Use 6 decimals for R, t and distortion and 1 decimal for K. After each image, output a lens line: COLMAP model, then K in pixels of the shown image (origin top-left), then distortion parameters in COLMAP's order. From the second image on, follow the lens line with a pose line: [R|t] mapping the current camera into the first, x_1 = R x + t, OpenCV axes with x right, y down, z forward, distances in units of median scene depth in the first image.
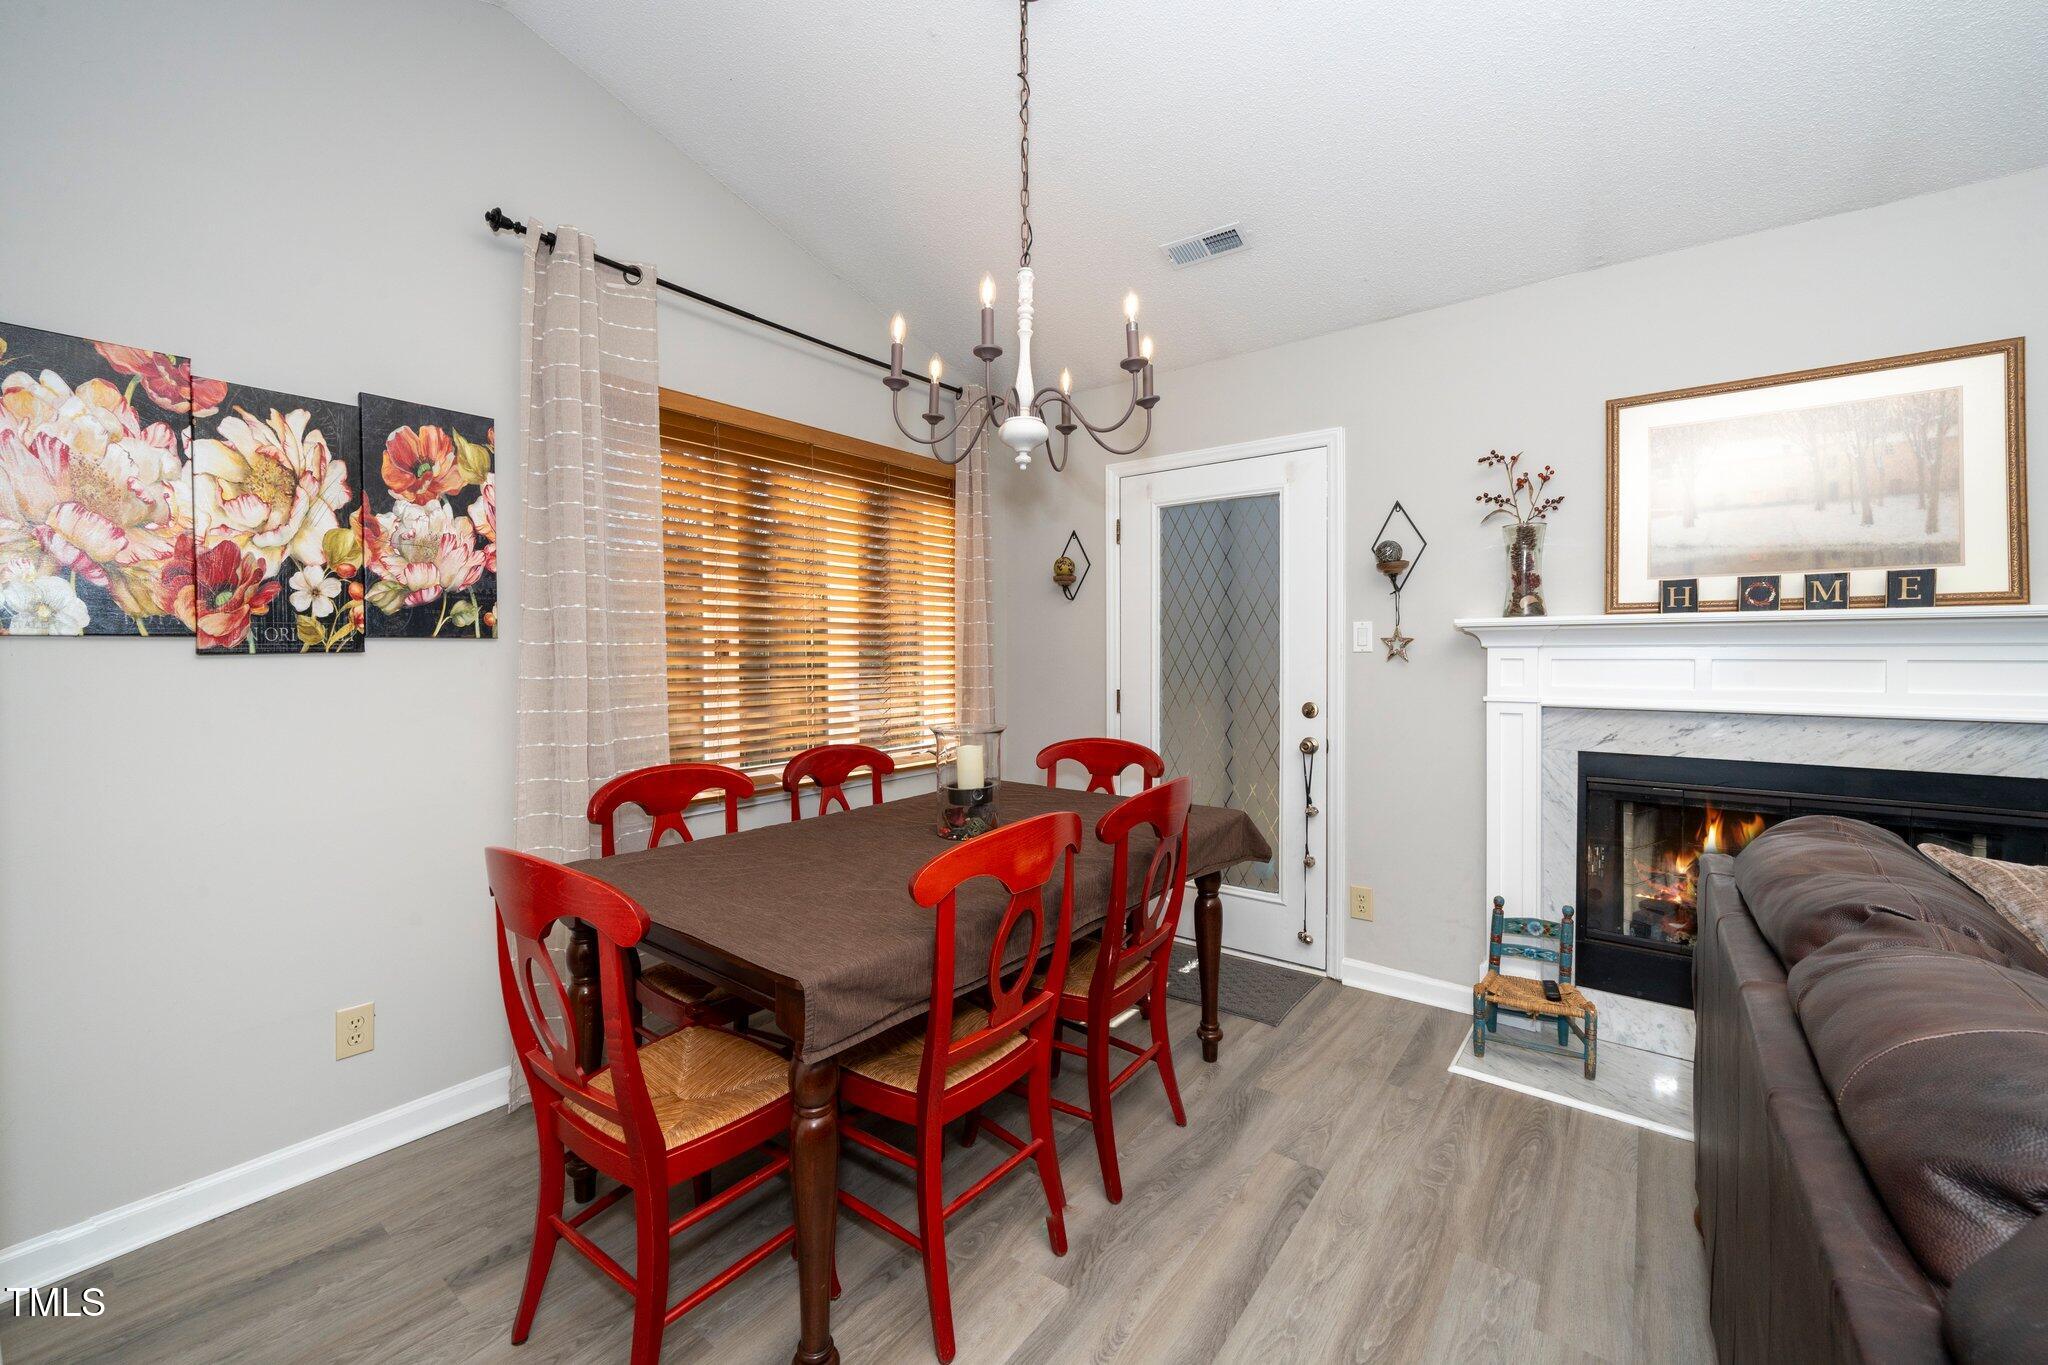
lens RADIAL K [[833.6, 0, 970.8], [0, 833.6, 665.9], [0, 0, 1]] dist [-0.002546, -0.000702]
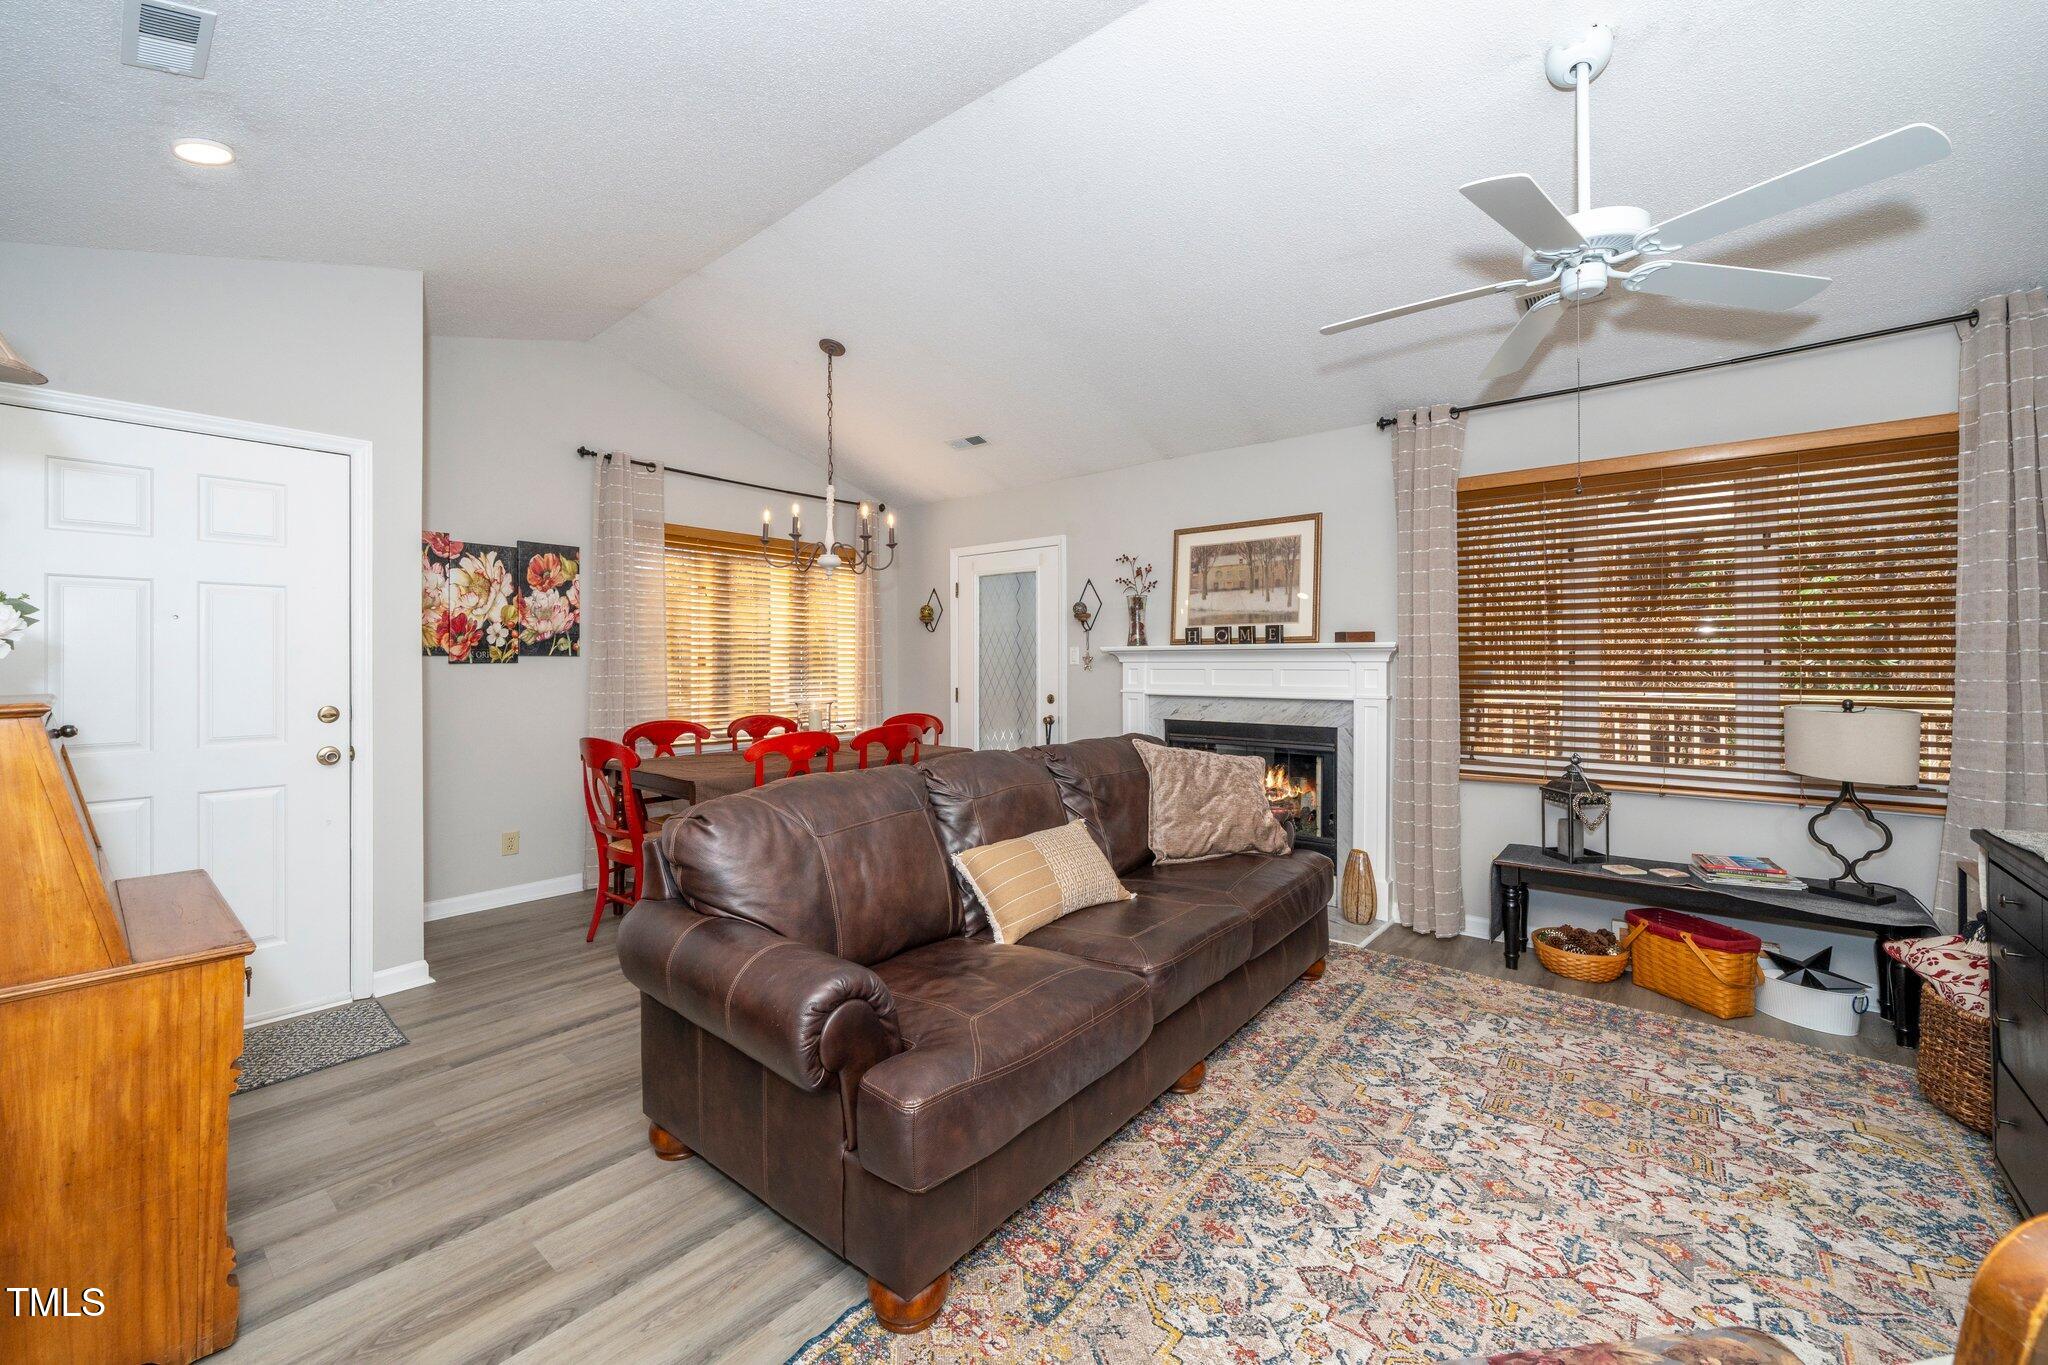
lens RADIAL K [[833.6, 0, 1027.7], [0, 833.6, 662.7], [0, 0, 1]] dist [-0.002546, -0.000702]
pose [[0.999994, 0.003338, -0.000566, 0.550671], [-0.003349, 0.999791, -0.020180, 0.020690], [0.000499, 0.020182, 0.999796, -1.081821]]
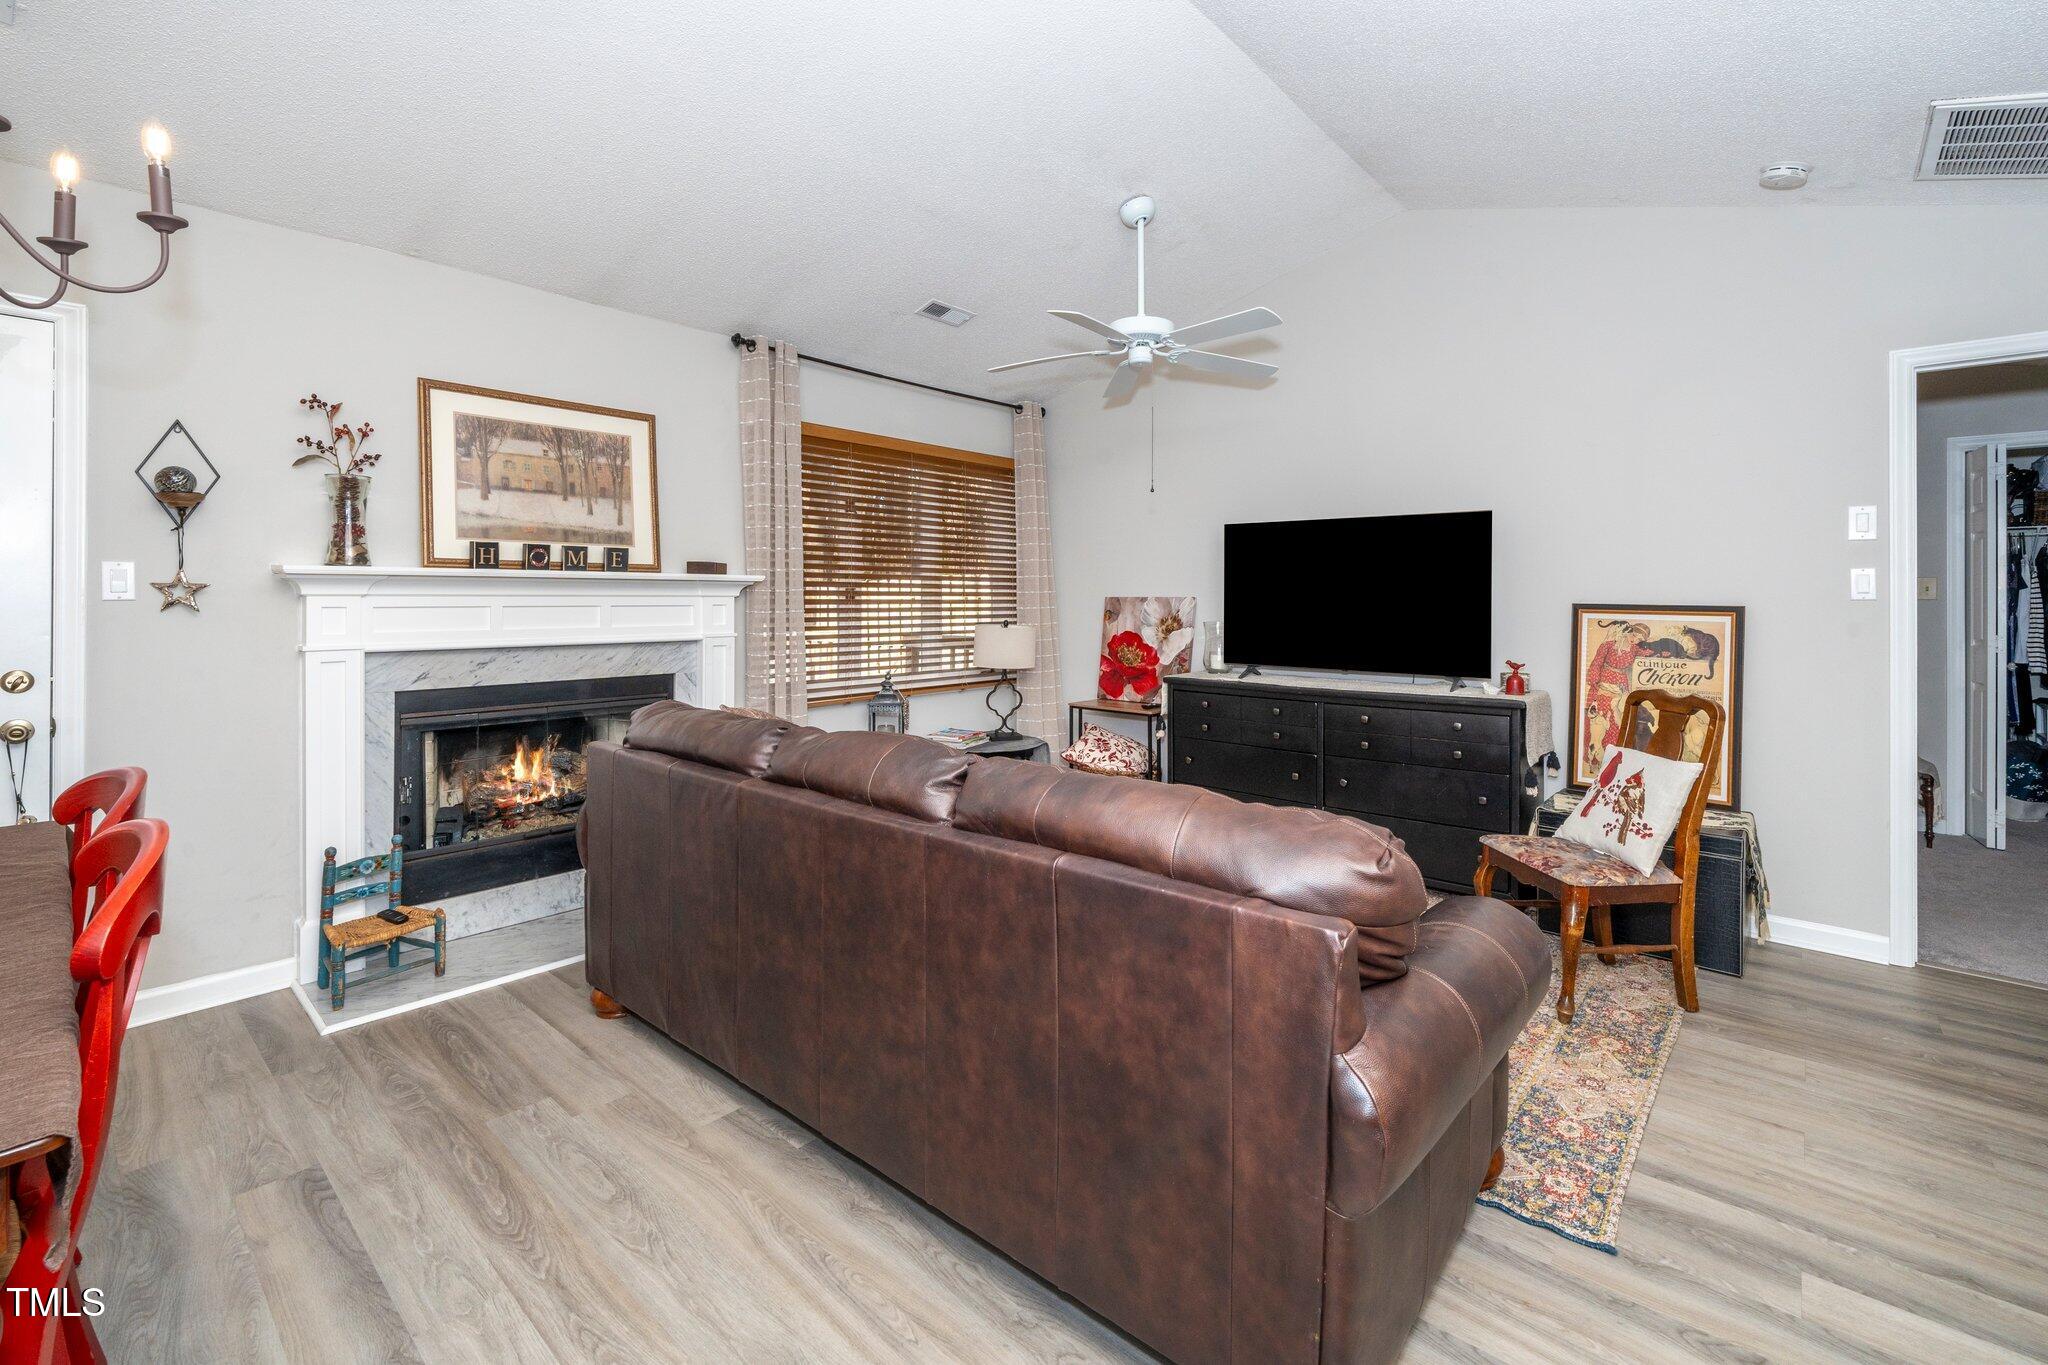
lens RADIAL K [[863.0, 0, 1075.2], [0, 863.0, 592.0], [0, 0, 1]] dist [0.000292, -0.000174]
pose [[0.000401, 0.010795, 0.999942, -0.506392], [0.017090, 0.999796, -0.010800, -0.000220], [-0.999854, 0.017093, 0.000217, 0.142986]]
